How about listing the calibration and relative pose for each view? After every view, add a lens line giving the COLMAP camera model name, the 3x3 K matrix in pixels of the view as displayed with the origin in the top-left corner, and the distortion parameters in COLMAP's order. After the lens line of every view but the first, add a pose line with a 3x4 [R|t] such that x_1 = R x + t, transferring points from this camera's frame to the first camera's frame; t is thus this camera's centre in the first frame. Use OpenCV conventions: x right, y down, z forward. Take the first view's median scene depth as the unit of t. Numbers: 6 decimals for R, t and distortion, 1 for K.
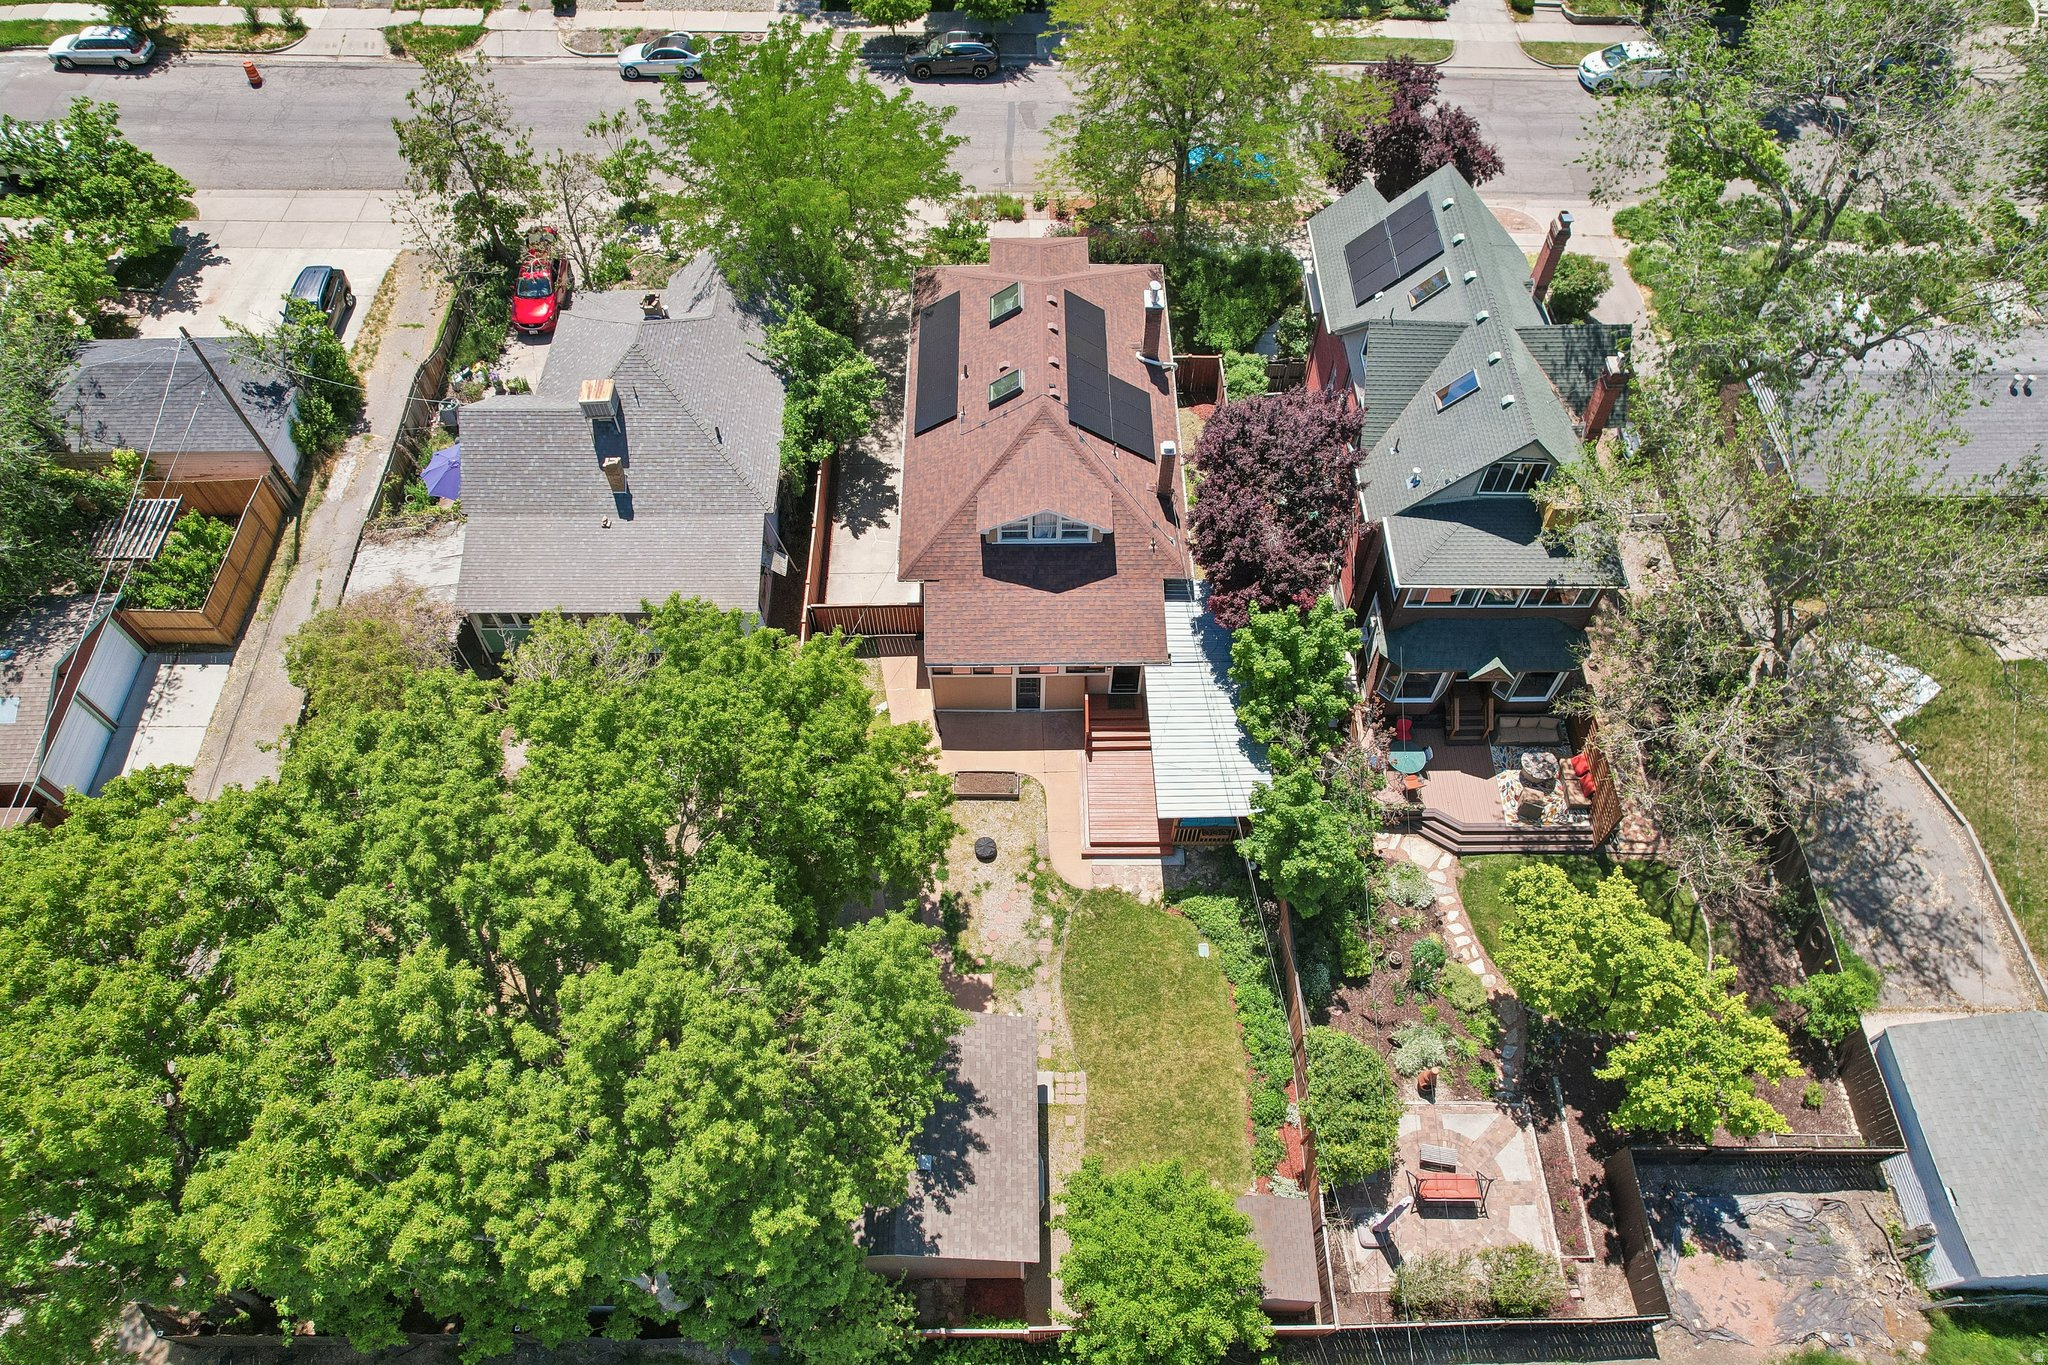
lens RADIAL K [[1329.7, 0, 1024.0], [0, 1329.7, 682.5], [0, 0, 1]] dist [-0.084649, 0.076140]
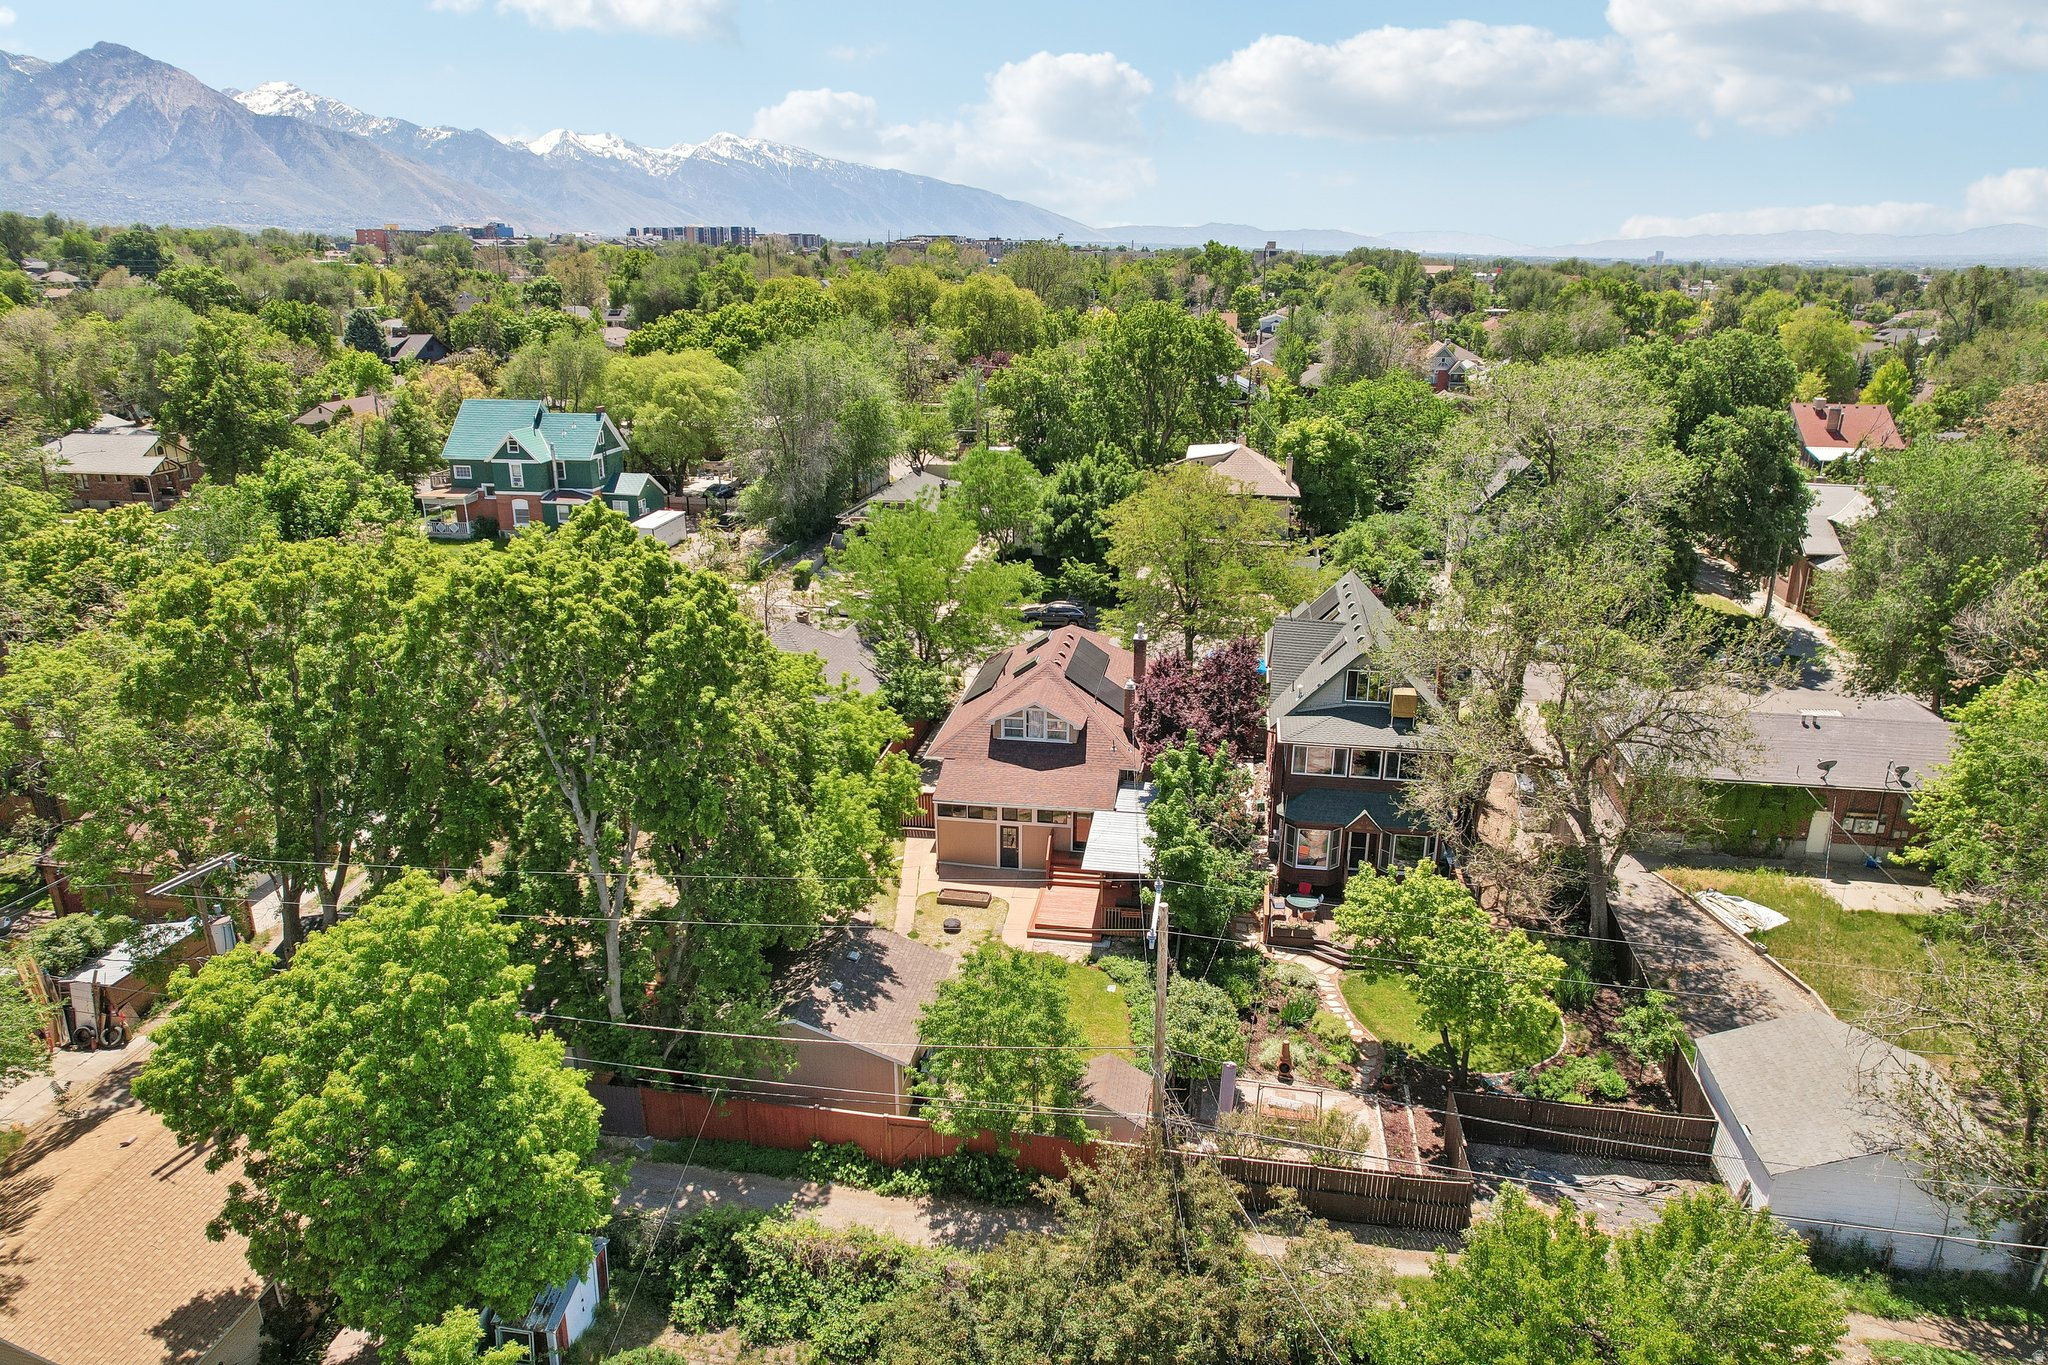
lens RADIAL K [[1329.7, 0, 1024.0], [0, 1329.7, 682.5], [0, 0, 1]] dist [-0.084649, 0.076140]
pose [[0.984811, 0.055338, -0.164573, 0.234507], [-0.147084, 0.769570, -0.621392, 0.727587], [0.092264, 0.636160, 0.766021, -0.094791]]
